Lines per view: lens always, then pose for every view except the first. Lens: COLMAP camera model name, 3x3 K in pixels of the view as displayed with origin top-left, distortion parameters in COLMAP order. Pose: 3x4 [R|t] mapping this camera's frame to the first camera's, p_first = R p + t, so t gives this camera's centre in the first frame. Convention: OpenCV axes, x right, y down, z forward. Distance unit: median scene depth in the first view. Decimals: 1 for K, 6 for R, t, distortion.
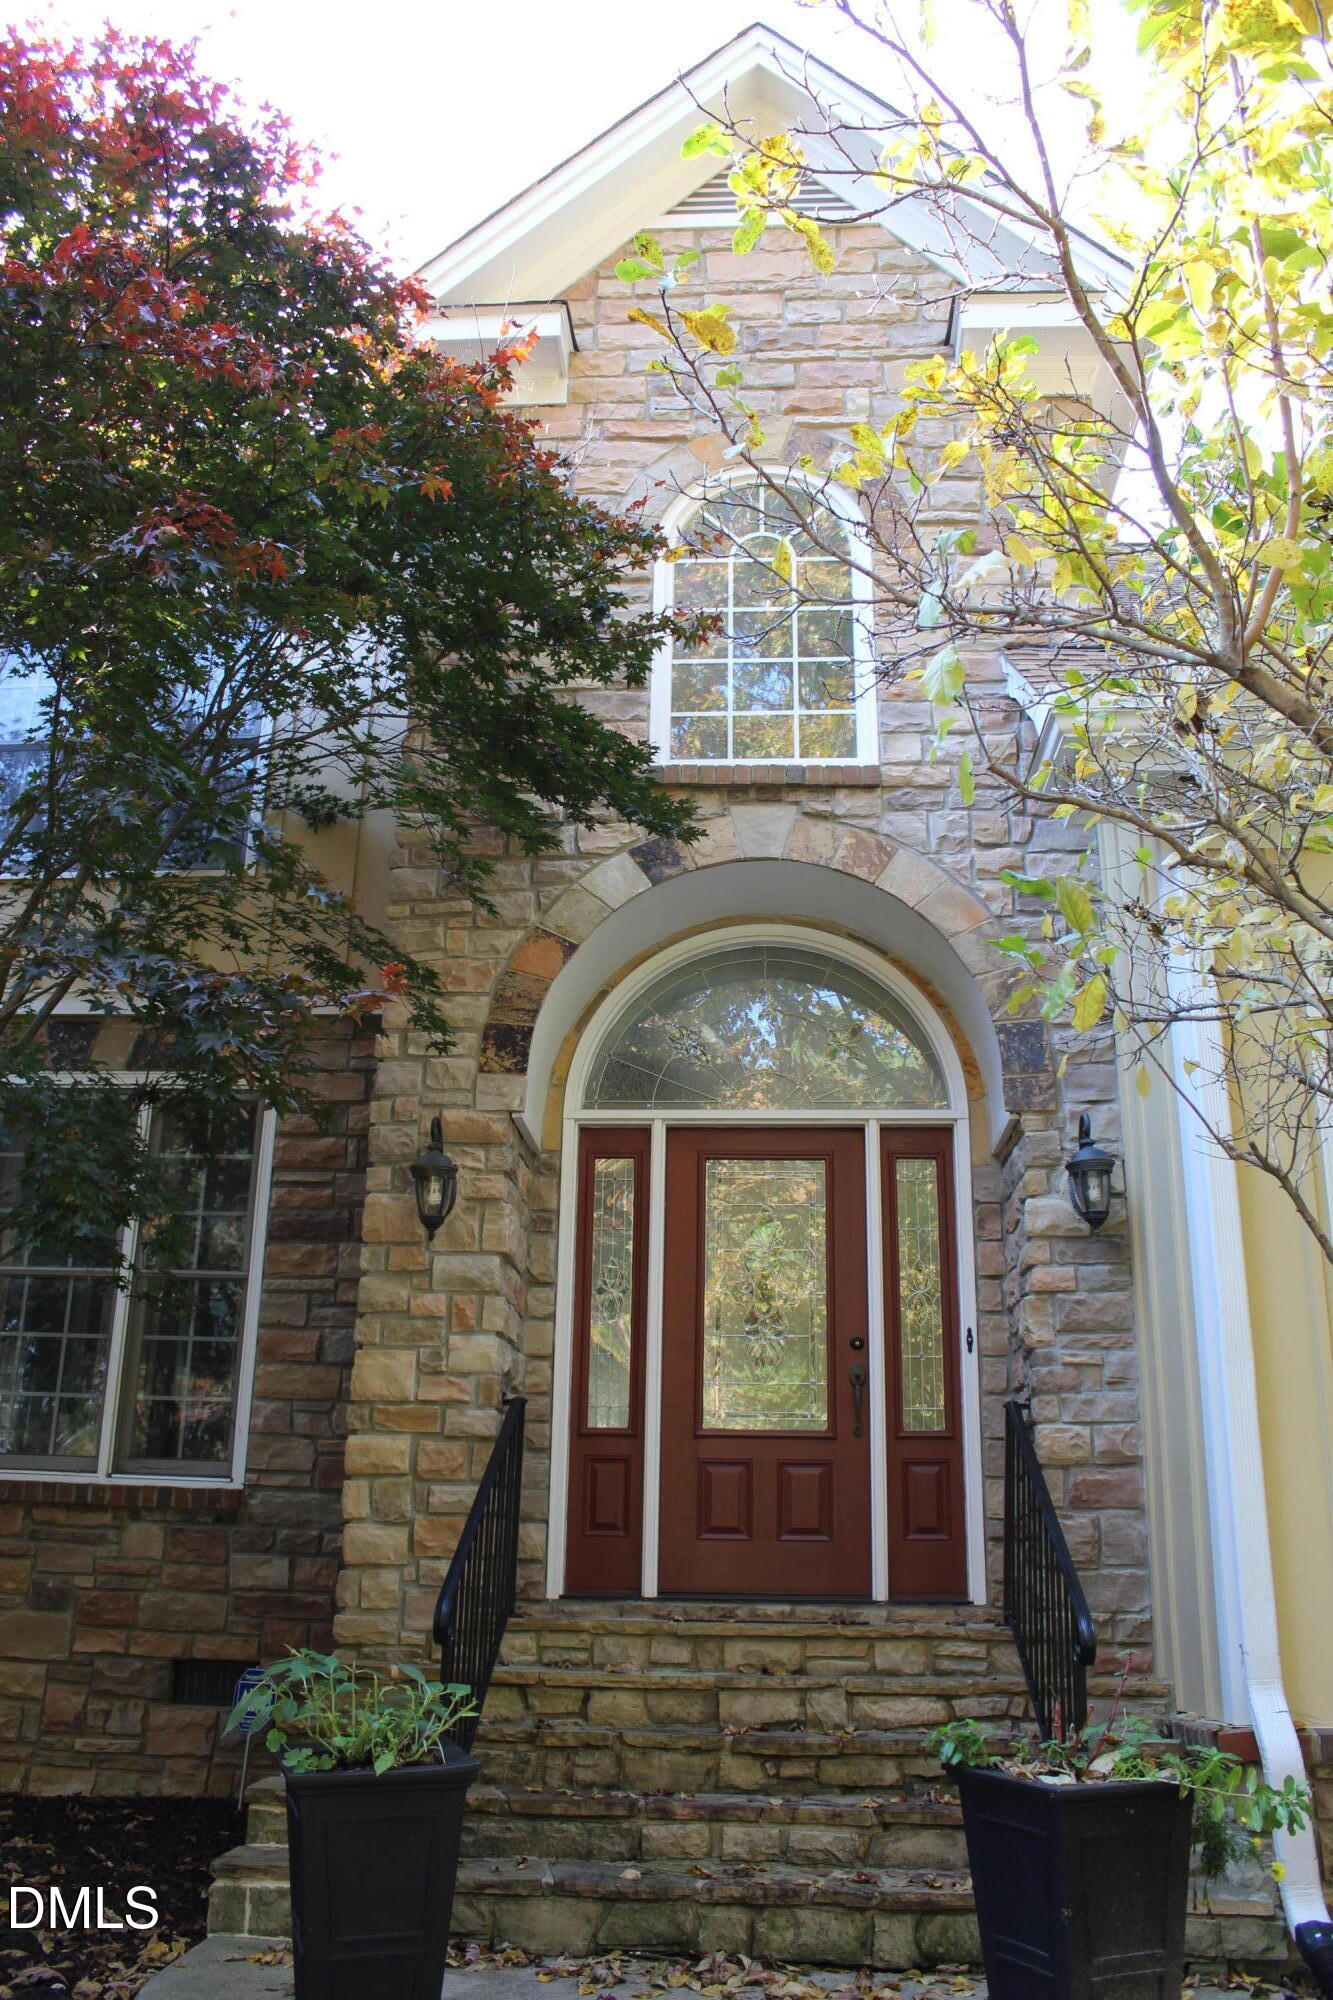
lens RADIAL K [[1592.1, 0, 666.5], [0, 1592.1, 1000.0], [0, 0, 1]] dist [-0.193736, 0.187229]
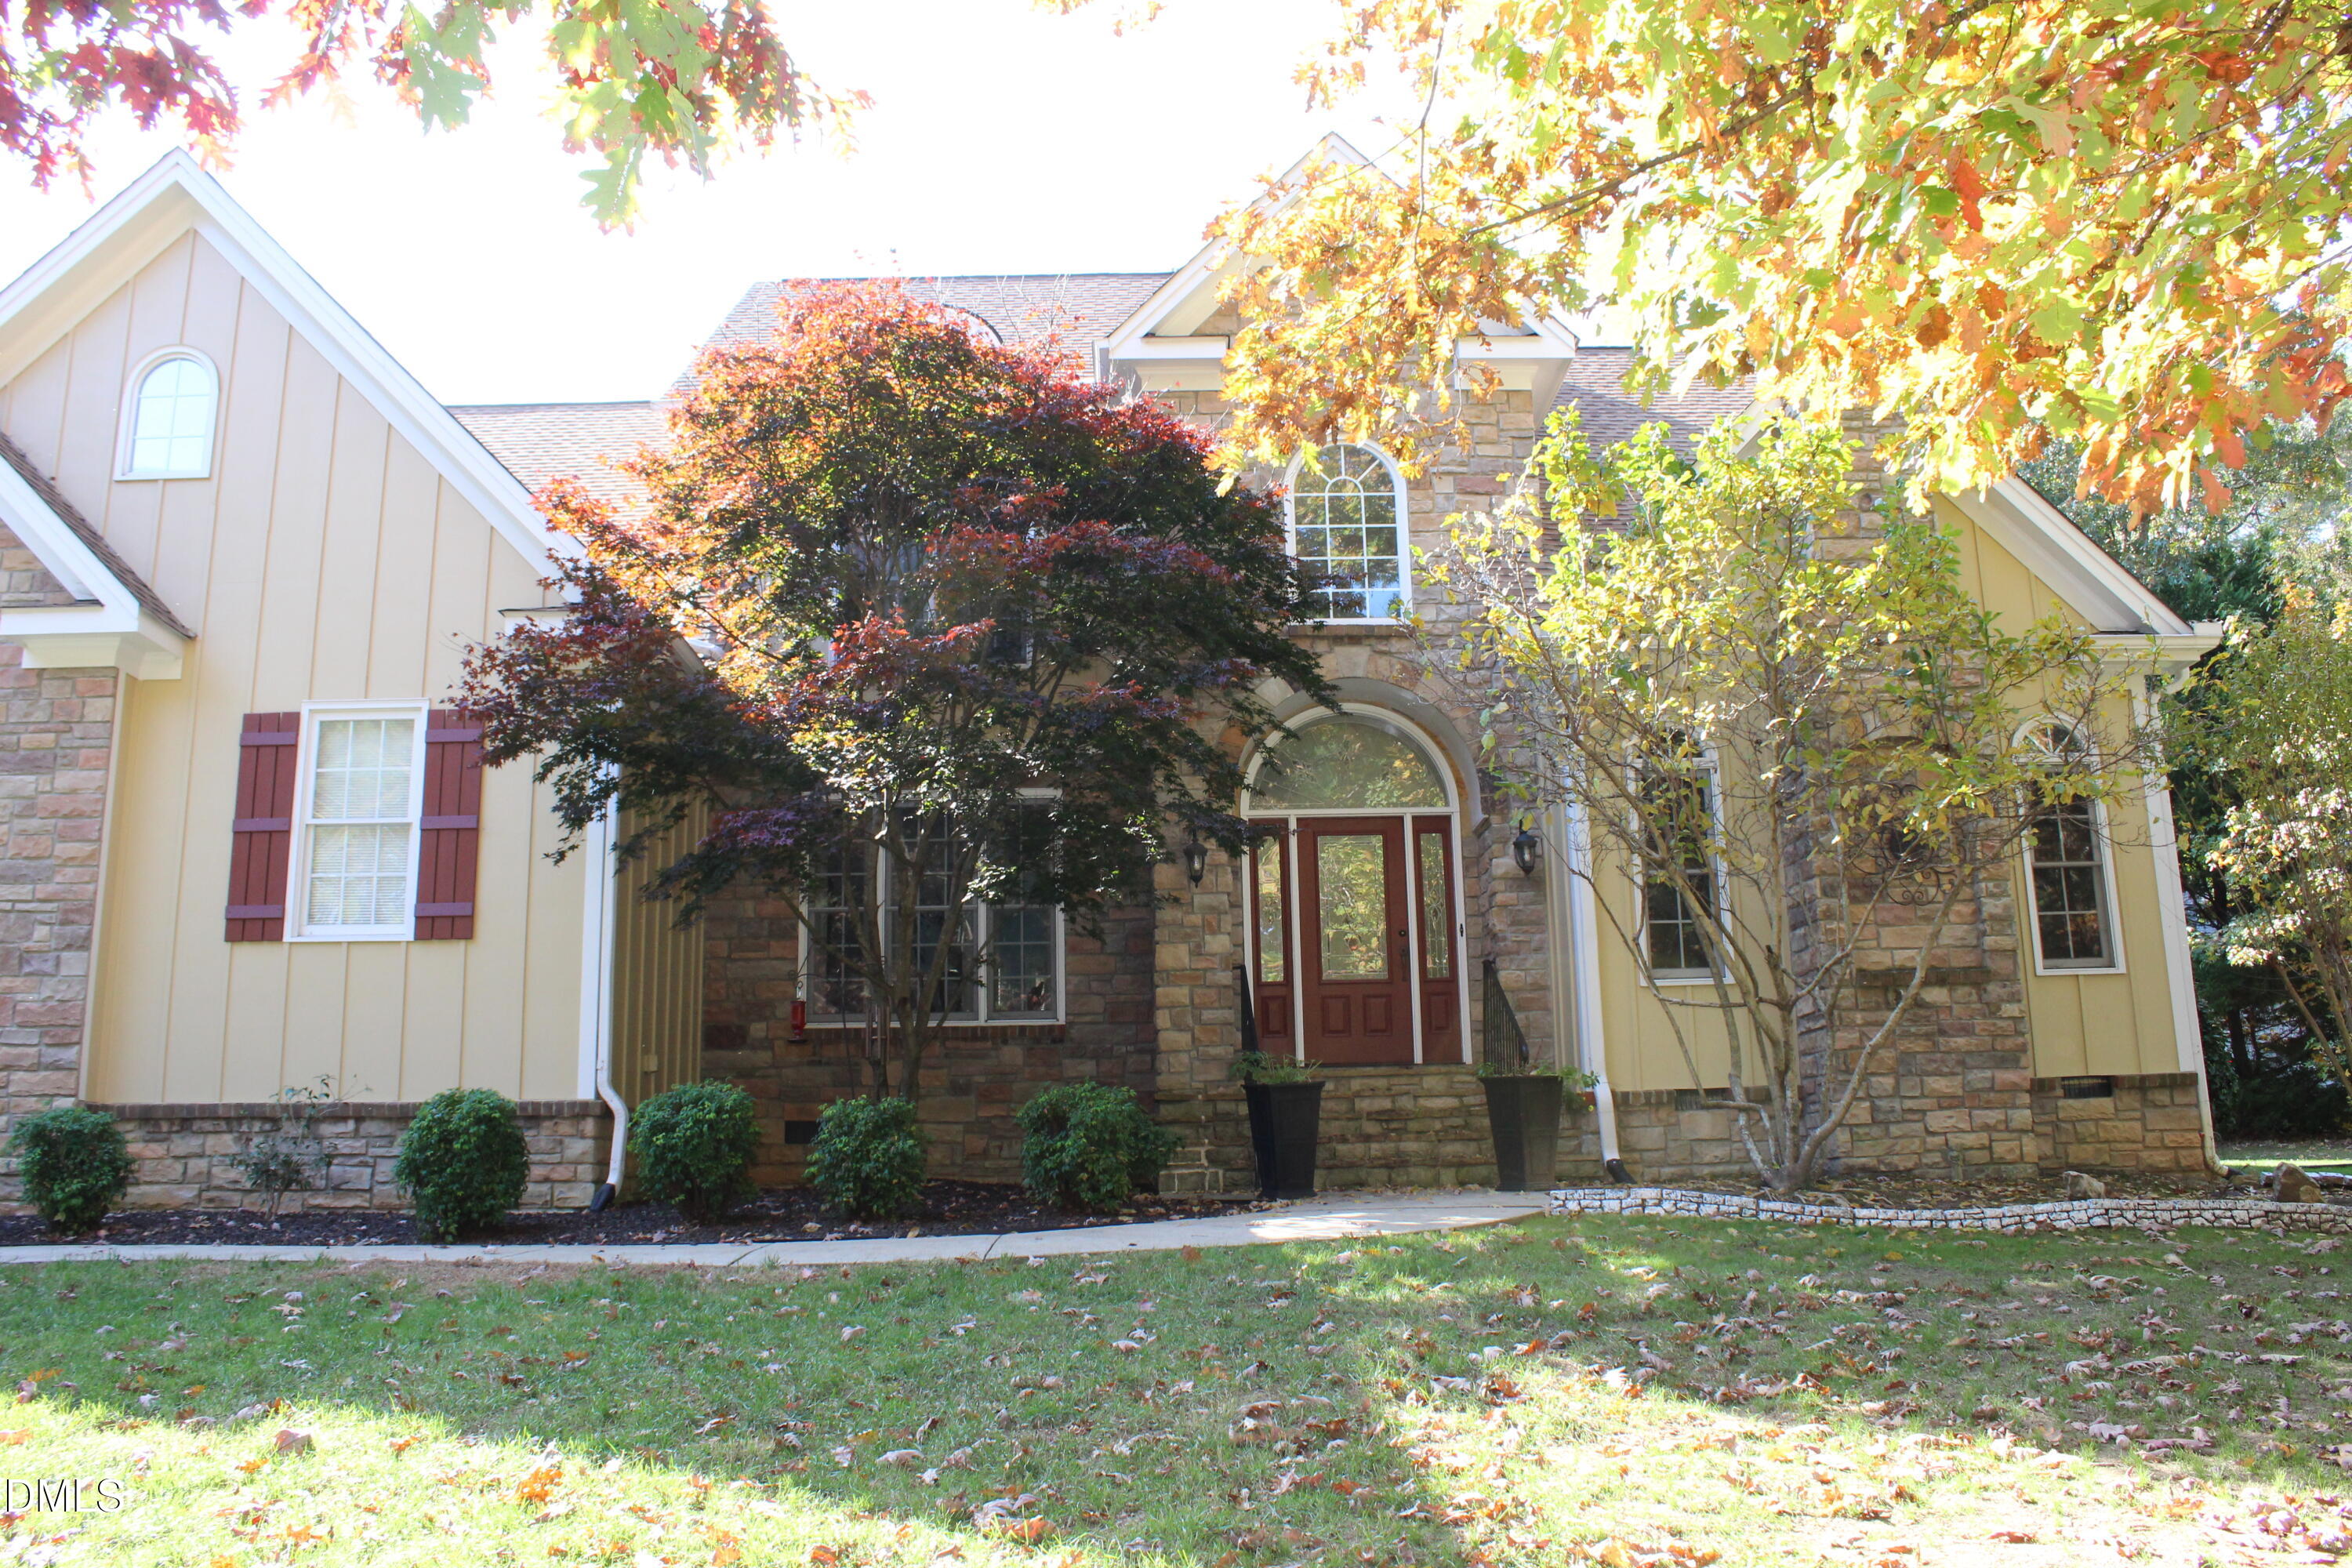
lens RADIAL K [[1872.3, 0, 1176.0], [0, 1872.3, 784.0], [0, 0, 1]] dist [-0.193736, 0.187229]
pose [[0.996018, -0.021055, 0.086632, -0.348111], [0.009277, 0.990914, 0.134178, -0.268850], [-0.088670, -0.132840, 0.987163, -1.193006]]
